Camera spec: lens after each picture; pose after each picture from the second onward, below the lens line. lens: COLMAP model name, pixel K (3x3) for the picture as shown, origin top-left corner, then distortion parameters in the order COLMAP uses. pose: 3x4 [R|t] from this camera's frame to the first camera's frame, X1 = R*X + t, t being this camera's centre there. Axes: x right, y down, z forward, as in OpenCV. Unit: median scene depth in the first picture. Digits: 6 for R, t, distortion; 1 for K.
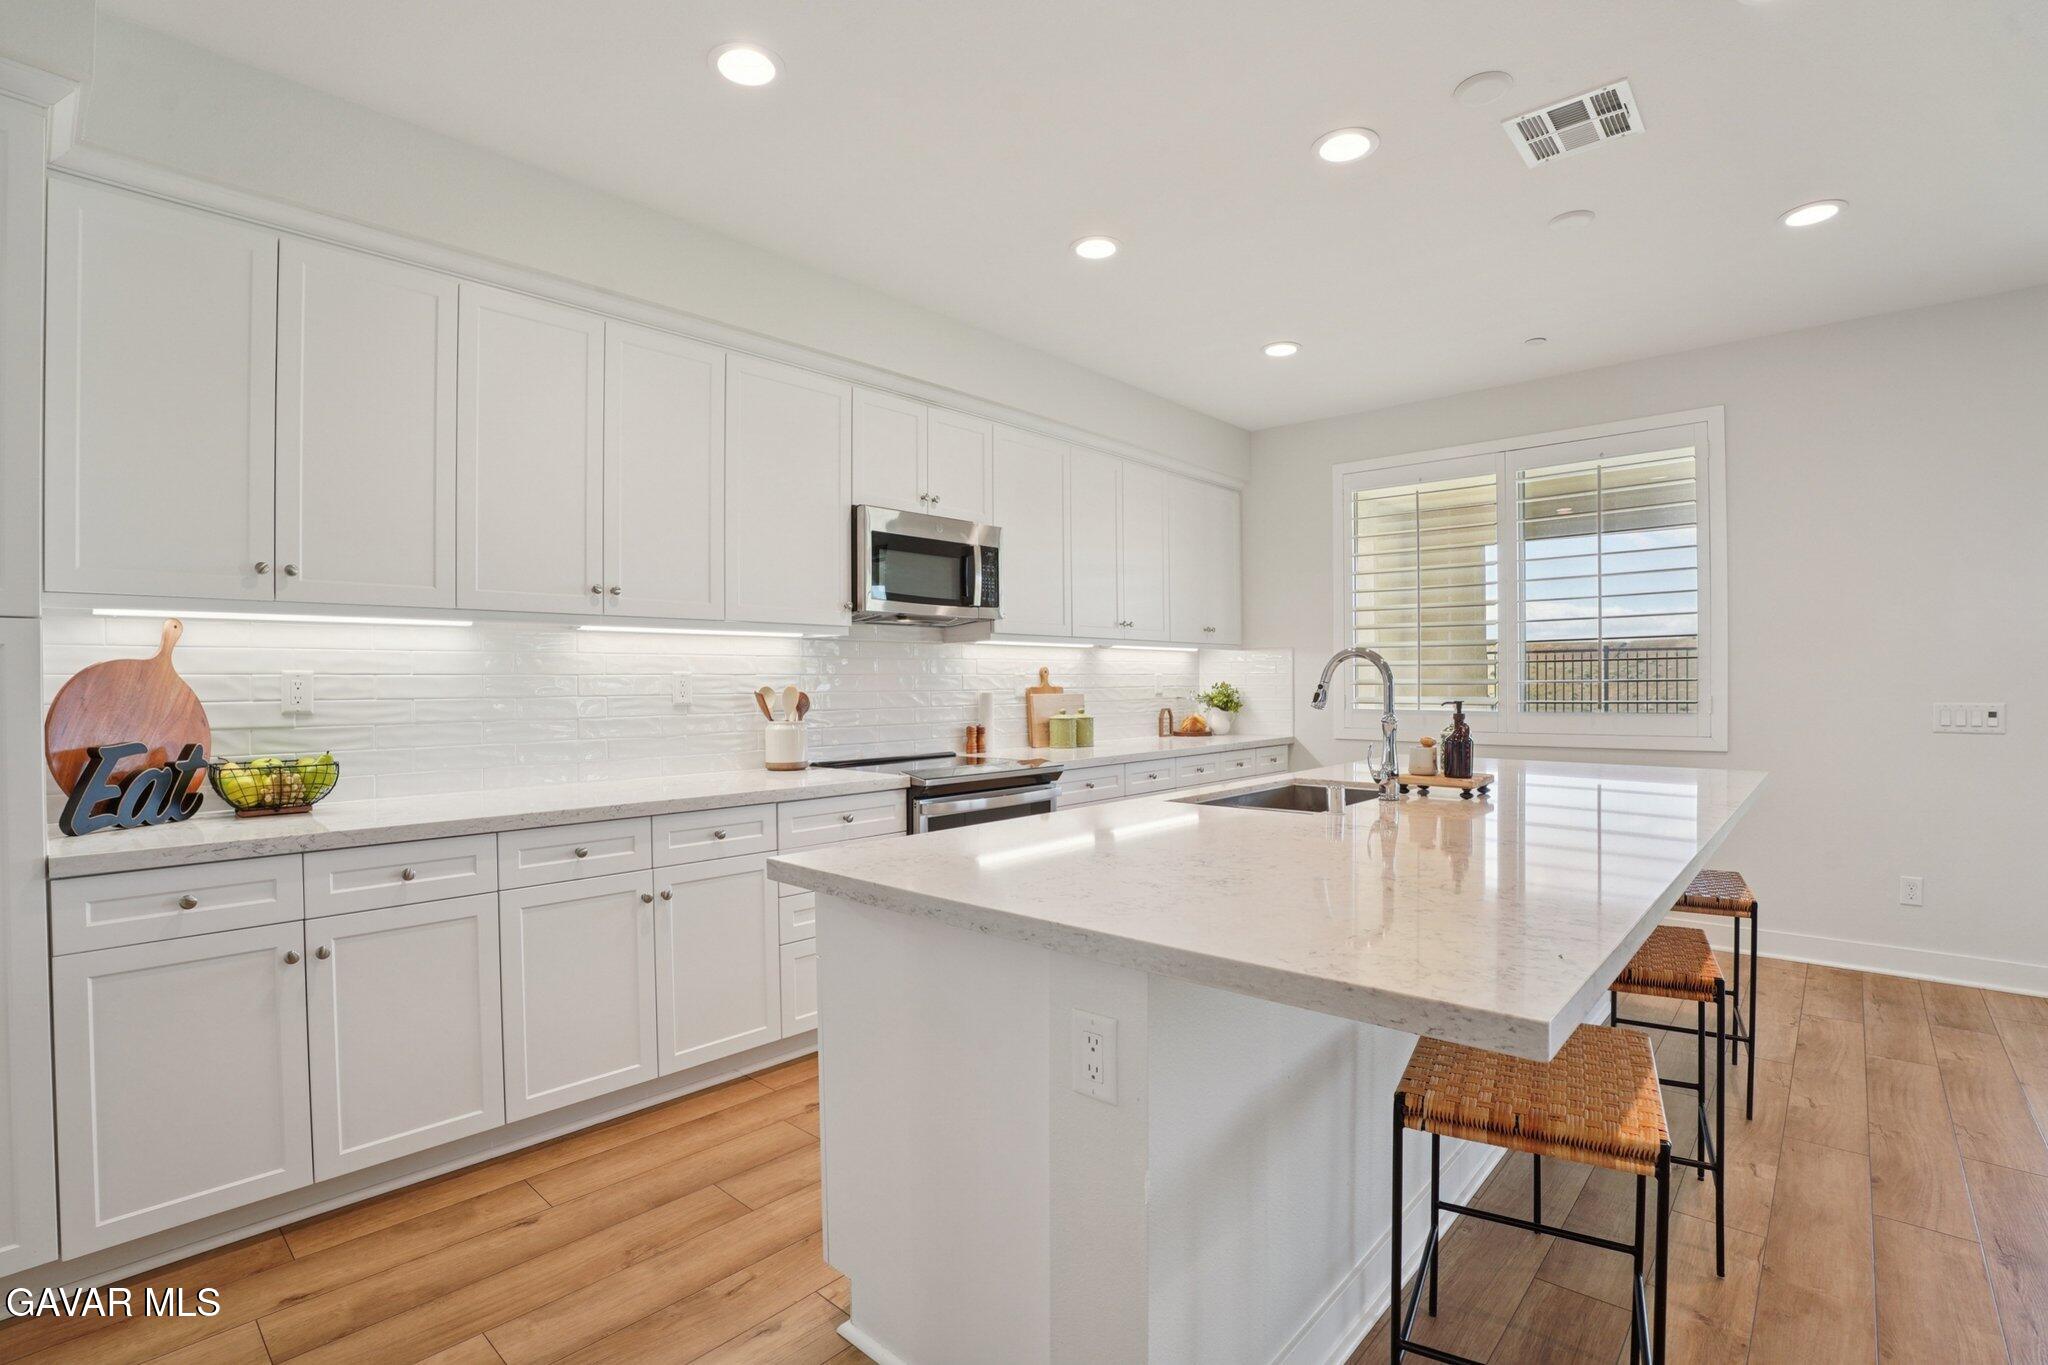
lens RADIAL K [[979.8, 0, 1018.6], [0, 979.8, 680.8], [0, 0, 1]] dist [-0.035916, 0.008509]
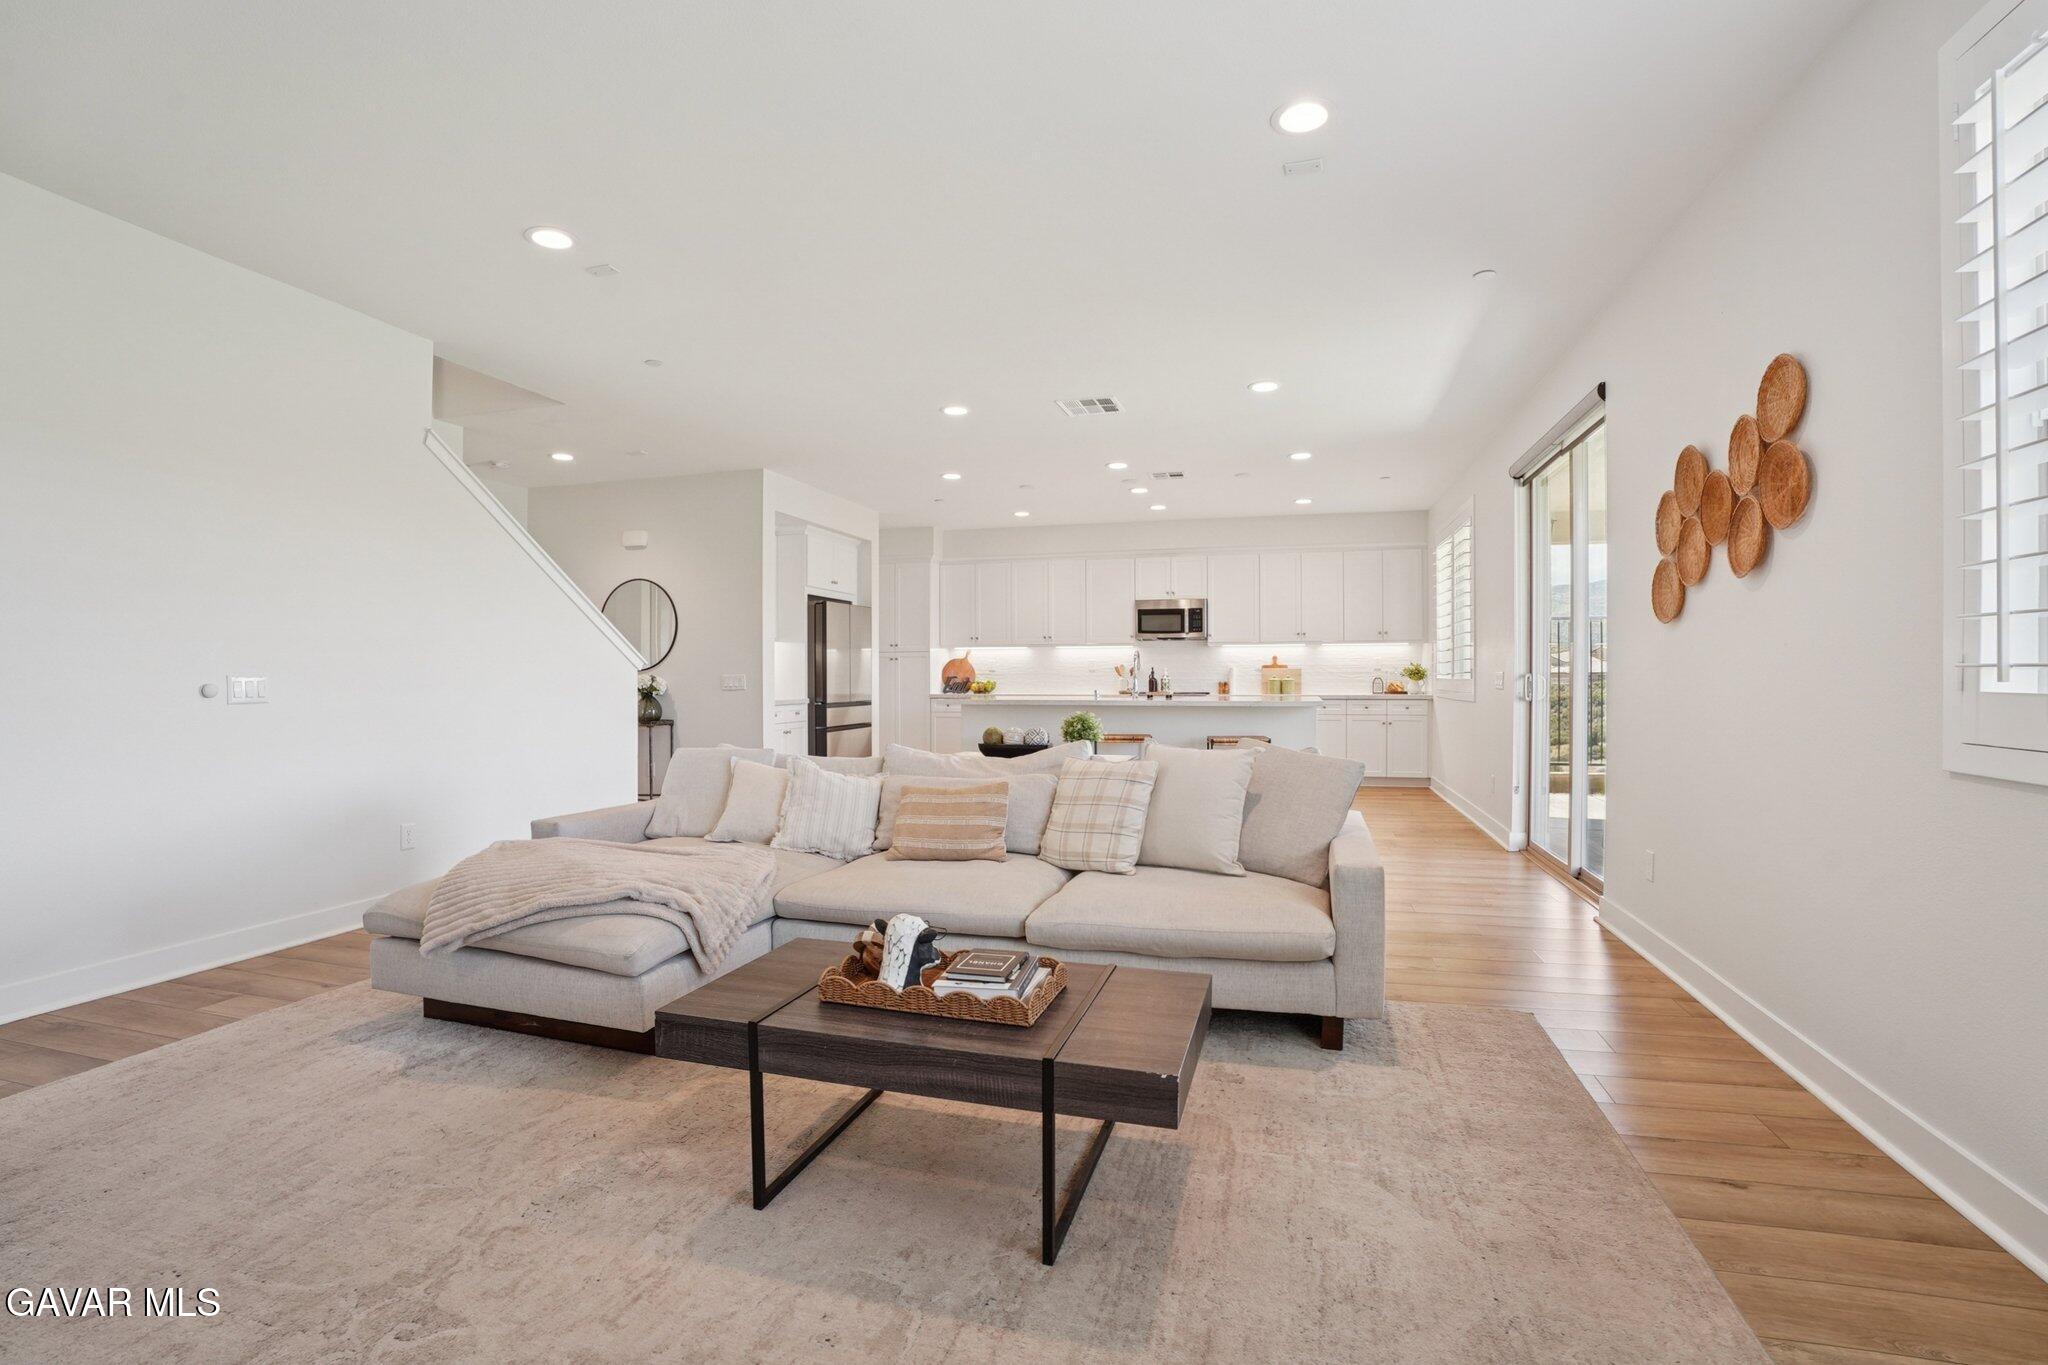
lens RADIAL K [[979.8, 0, 1013.6], [0, 979.8, 689.7], [0, 0, 1]] dist [-0.035916, 0.008509]
pose [[0.434373, 0.018960, -0.900534, 2.089482], [0.001556, 0.999761, 0.021799, 0.015337], [0.900732, -0.010870, 0.434240, -0.512700]]
